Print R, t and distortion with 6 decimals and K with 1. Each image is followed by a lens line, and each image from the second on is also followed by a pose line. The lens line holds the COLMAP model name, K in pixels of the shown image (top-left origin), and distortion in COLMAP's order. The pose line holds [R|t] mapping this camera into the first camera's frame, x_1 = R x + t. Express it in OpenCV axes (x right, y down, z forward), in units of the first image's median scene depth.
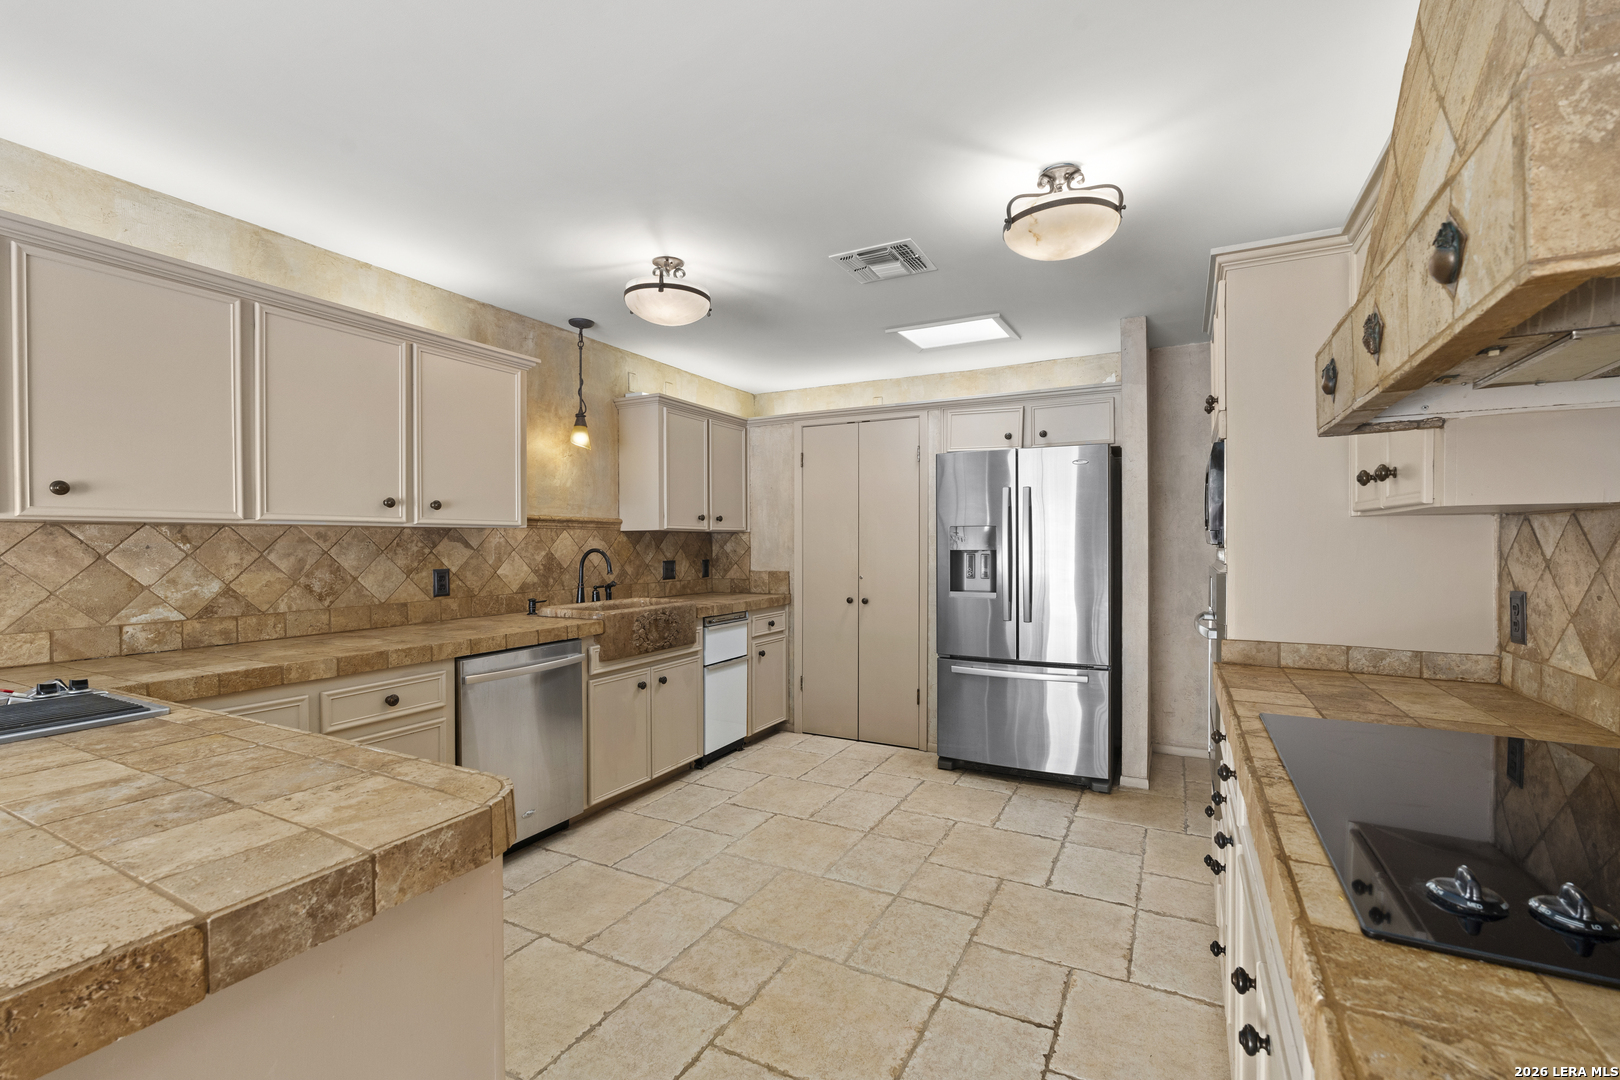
lens RADIAL K [[709.3, 0, 807.2], [0, 709.3, 546.1], [0, 0, 1]] dist [-0.000212, 0.000143]
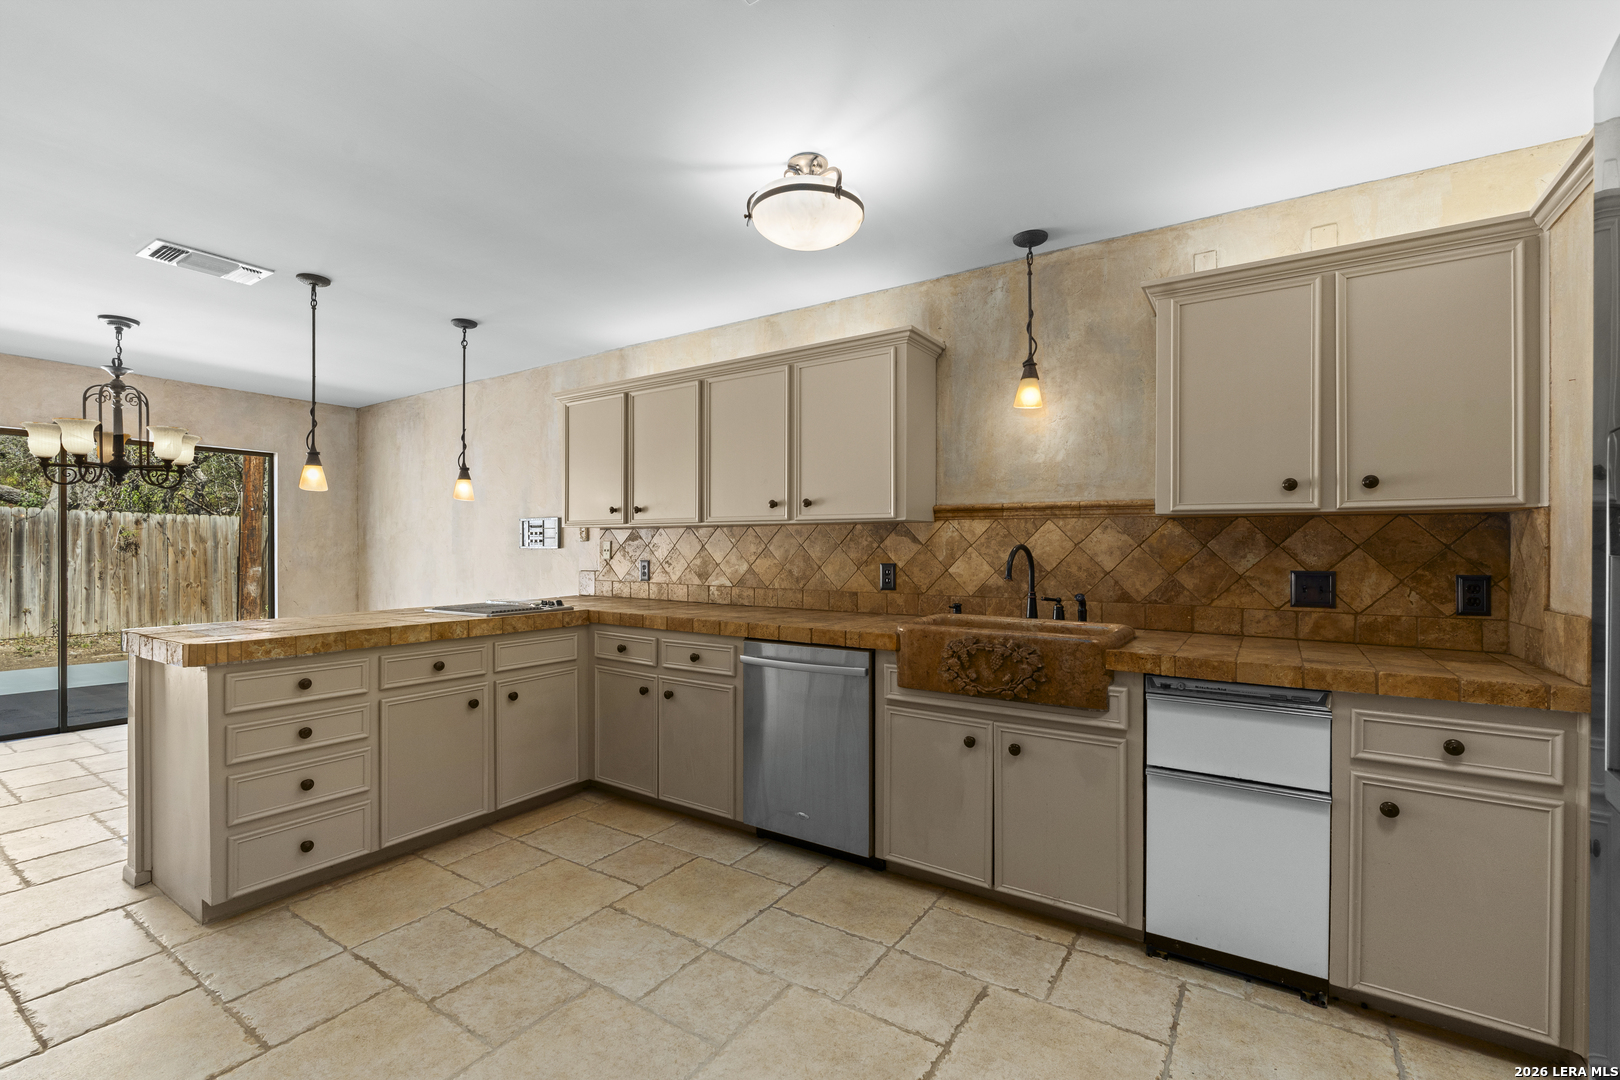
lens RADIAL K [[709.3, 0, 808.4], [0, 709.3, 539.7], [0, 0, 1]] dist [-0.000212, 0.000143]
pose [[-0.098426, 0.000941, -0.995144, 0.508648], [-0.003444, 0.999993, 0.001286, -0.002279], [0.995138, 0.003553, -0.098422, 0.975123]]
